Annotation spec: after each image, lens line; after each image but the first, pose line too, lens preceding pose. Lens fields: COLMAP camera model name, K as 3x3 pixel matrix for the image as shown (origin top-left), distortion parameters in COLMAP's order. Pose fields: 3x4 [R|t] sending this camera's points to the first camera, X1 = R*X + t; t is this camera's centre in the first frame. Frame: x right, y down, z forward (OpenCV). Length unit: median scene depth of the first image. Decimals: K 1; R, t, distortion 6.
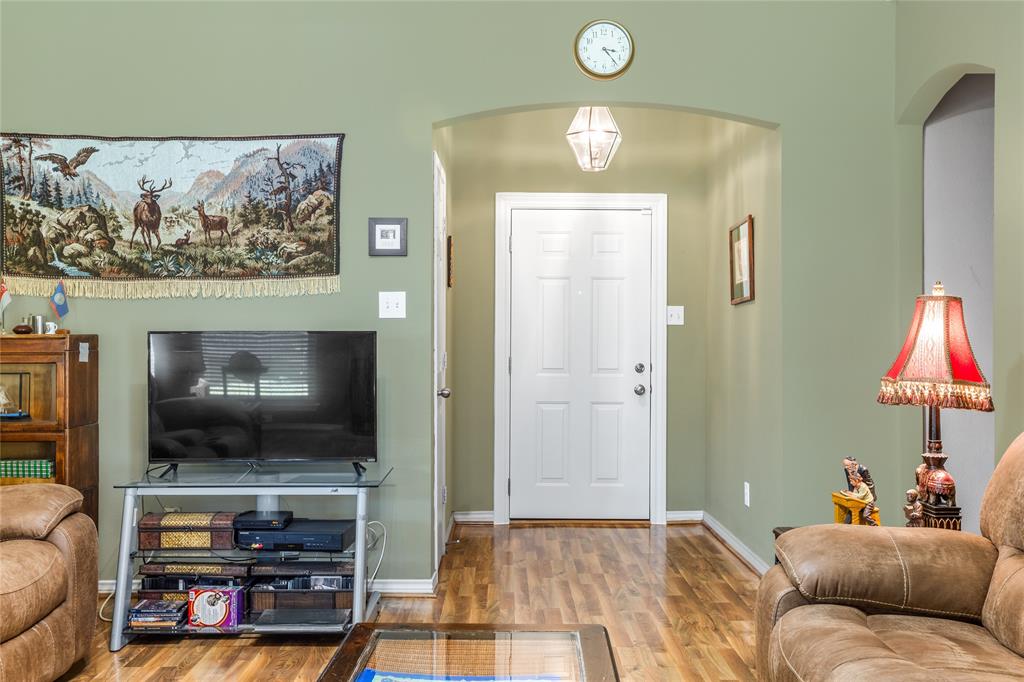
lens RADIAL K [[982.4, 0, 514.0], [0, 982.4, 334.1], [0, 0, 1]] dist [-0.002040, 0.000000]
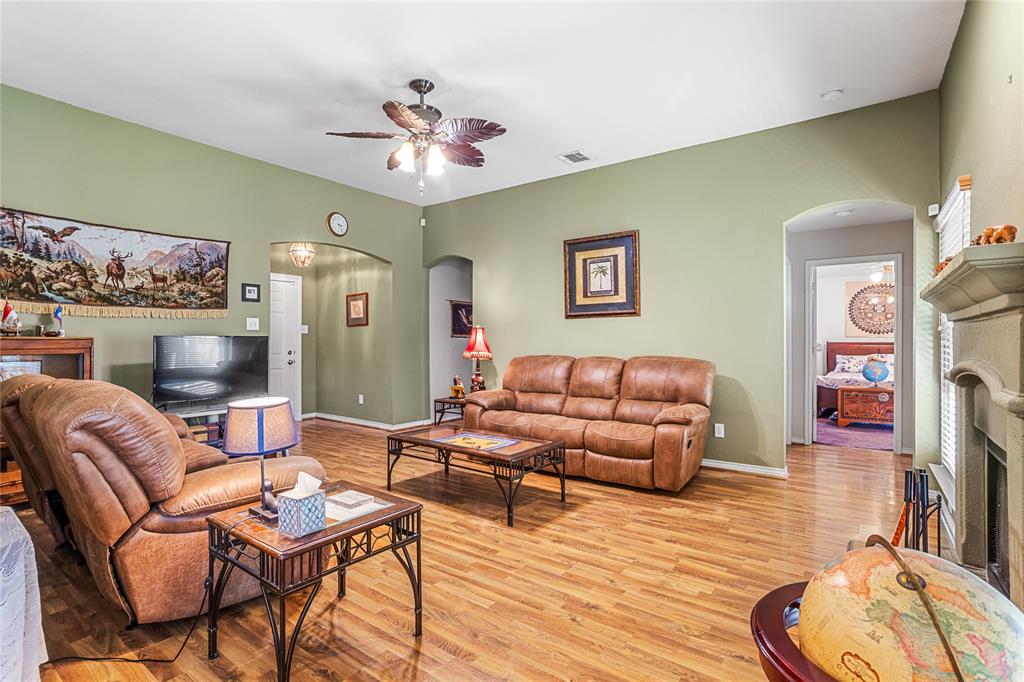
lens RADIAL K [[493.6, 0, 512.1], [0, 493.6, 343.0], [0, 0, 1]] dist [-0.024740, 0.010364]
pose [[0.597553, -0.005345, 0.801811, -0.654202], [-0.004599, 0.999938, 0.010093, -0.001166], [-0.801816, -0.009719, 0.597492, -0.111708]]
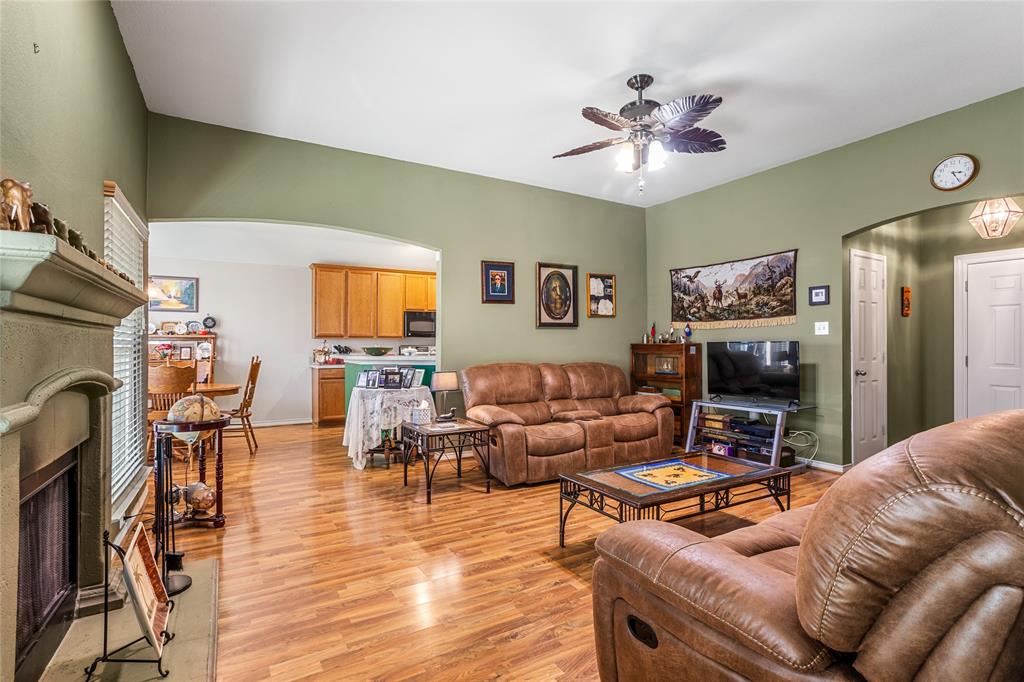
lens RADIAL K [[493.6, 0, 510.4], [0, 493.6, 344.3], [0, 0, 1]] dist [-0.024740, 0.010364]
pose [[0.506258, -0.002177, -0.862379, 0.430436], [0.005596, 0.999984, 0.000761, -0.000663], [0.862364, -0.005211, 0.506262, -0.079970]]
